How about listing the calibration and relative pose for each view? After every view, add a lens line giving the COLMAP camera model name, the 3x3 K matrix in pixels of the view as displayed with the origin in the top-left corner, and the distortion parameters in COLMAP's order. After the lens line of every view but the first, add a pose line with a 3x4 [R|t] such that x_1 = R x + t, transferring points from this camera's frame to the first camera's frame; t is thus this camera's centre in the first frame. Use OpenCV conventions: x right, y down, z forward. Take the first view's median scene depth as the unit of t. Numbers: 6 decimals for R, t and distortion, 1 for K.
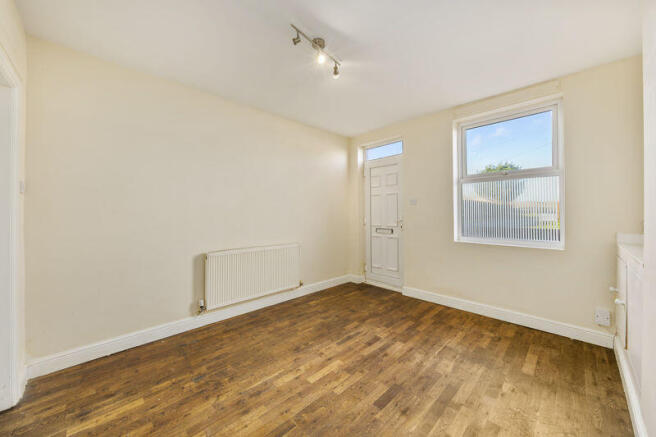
lens RADIAL K [[244.5, 0, 327.4], [0, 244.5, 216.9], [0, 0, 1]] dist [0.001555, -0.002382]
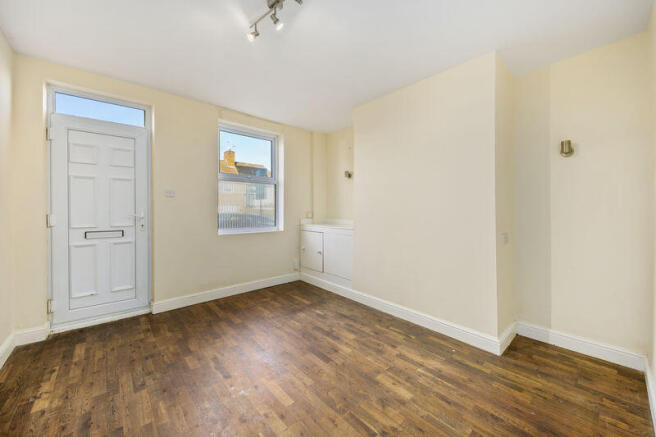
lens RADIAL K [[263.4, 0, 328.1], [0, 263.4, 213.3], [0, 0, 1]] dist [-0.014320, -0.000266]
pose [[-0.004539, -0.010820, 0.999931, -0.607940], [0.015229, 0.999825, 0.010888, 0.004108], [-0.999874, 0.015277, -0.004374, 0.543842]]
